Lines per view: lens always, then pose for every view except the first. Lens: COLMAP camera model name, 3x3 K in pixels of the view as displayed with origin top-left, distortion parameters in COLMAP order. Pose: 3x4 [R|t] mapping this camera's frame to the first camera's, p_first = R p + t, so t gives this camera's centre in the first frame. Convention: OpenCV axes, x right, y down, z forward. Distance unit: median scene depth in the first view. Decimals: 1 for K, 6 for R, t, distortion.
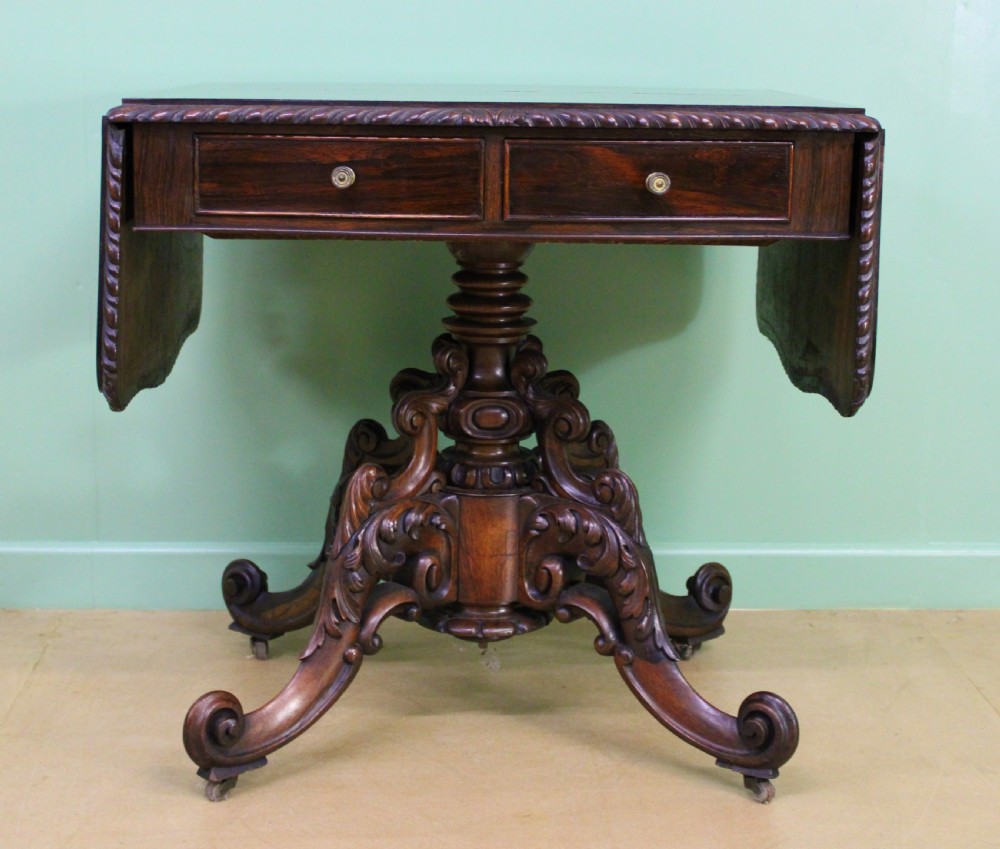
lens RADIAL K [[1818.5, 0, 482.9], [0, 1818.5, 426.7], [0, 0, 1]] dist [-0.059619, -0.010215]
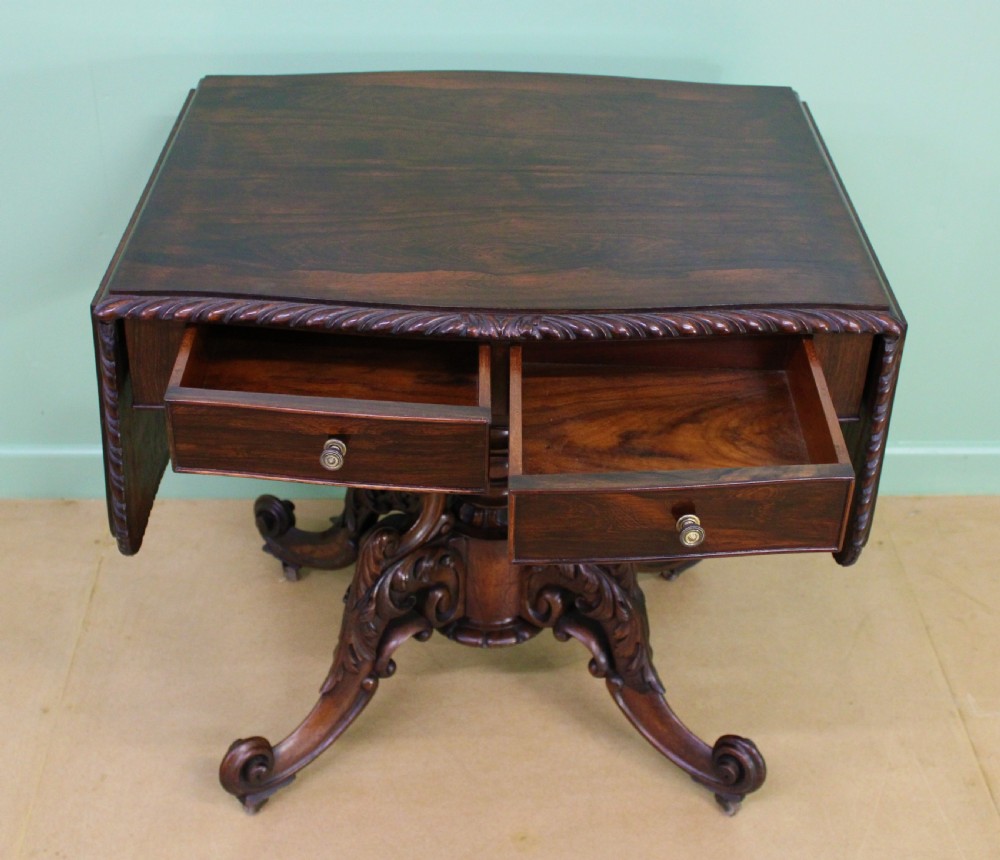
lens RADIAL K [[1475.9, 0, 502.3], [0, 1475.9, 448.9], [0, 0, 1]] dist [-0.094337, -0.012443]
pose [[0.999915, 0.012948, 0.001431, 0.006087], [-0.012499, 0.922673, 0.385381, -0.348243], [0.003669, -0.385366, 0.922757, 0.224499]]
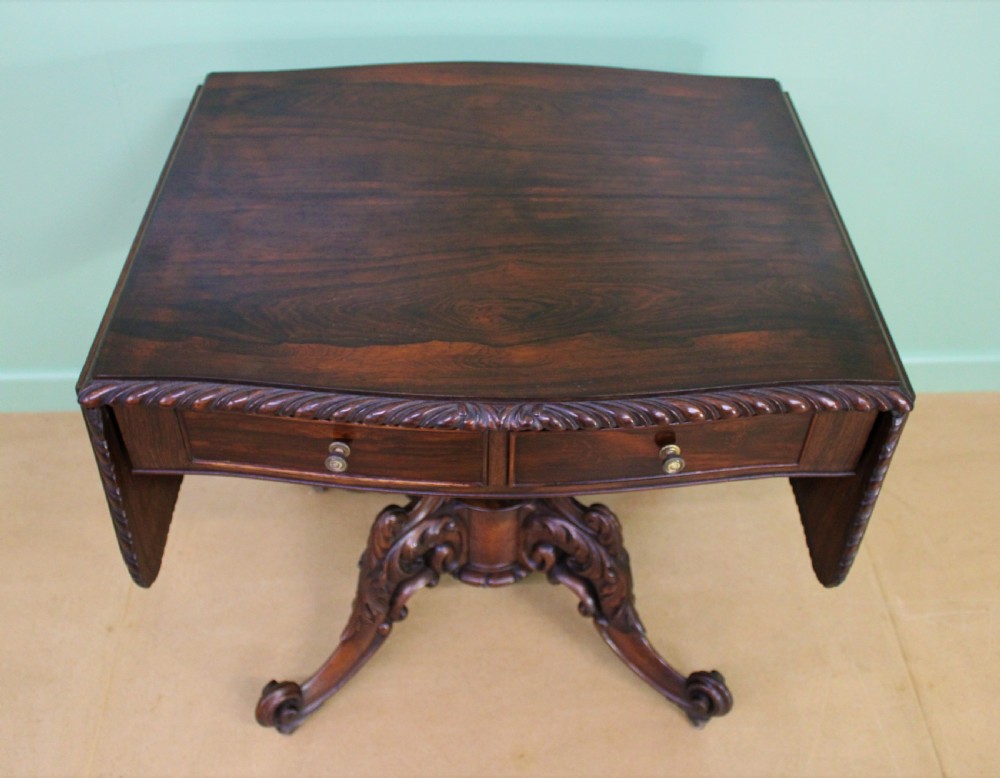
lens RADIAL K [[1028.2, 0, 505.3], [0, 1028.2, 373.1], [0, 0, 1]] dist [-0.139241, 0.026816]
pose [[0.999939, 0.004062, 0.010271, 0.003494], [-0.008928, 0.844741, 0.535100, -0.393053], [-0.006503, -0.535159, 0.844726, 0.494840]]
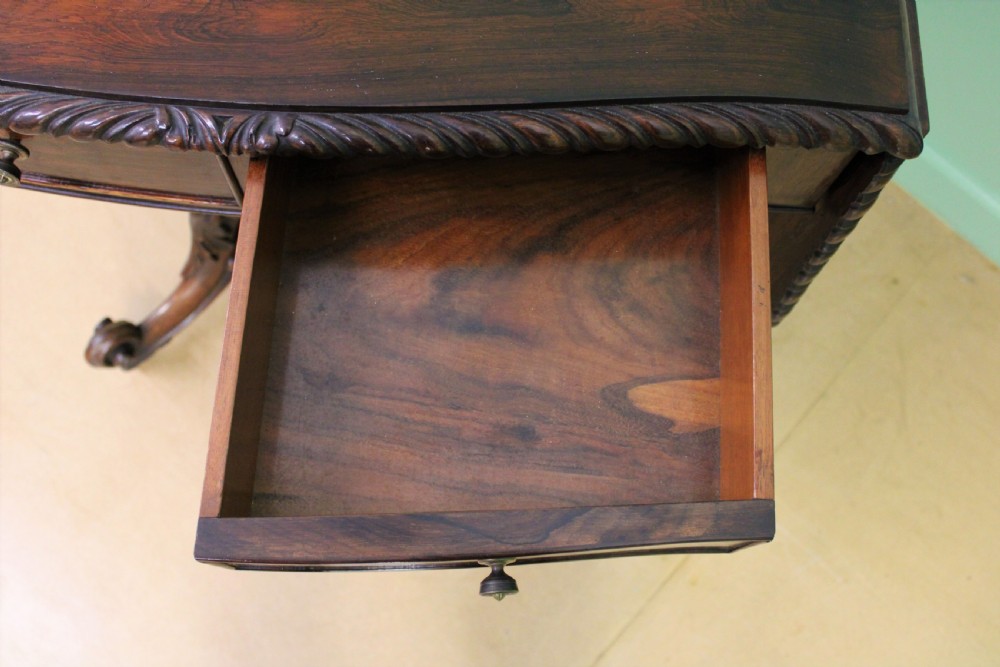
lens RADIAL K [[1028.1, 0, 500.0], [0, 1028.1, 333.5], [0, 0, 1]] dist [-0.134367, 0.143684]
pose [[0.997970, 0.063471, 0.005175, 0.078276], [-0.036373, 0.501426, 0.864435, -0.348146], [0.052272, -0.862869, 0.502717, 0.678643]]
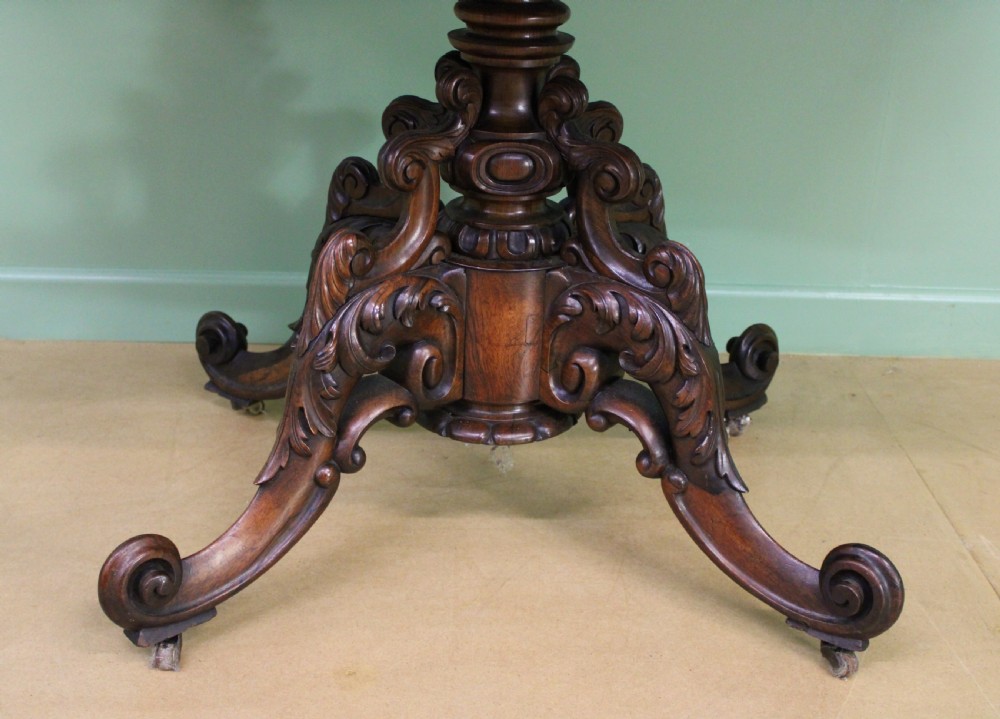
lens RADIAL K [[1286.4, 0, 480.9], [0, 1286.4, 372.6], [0, 0, 1]] dist [-0.095210, 0.082305]
pose [[0.999798, 0.019474, -0.004920, -0.003826], [-0.018022, 0.977893, 0.208328, -0.032748], [0.008868, -0.208197, 0.978047, 0.466240]]
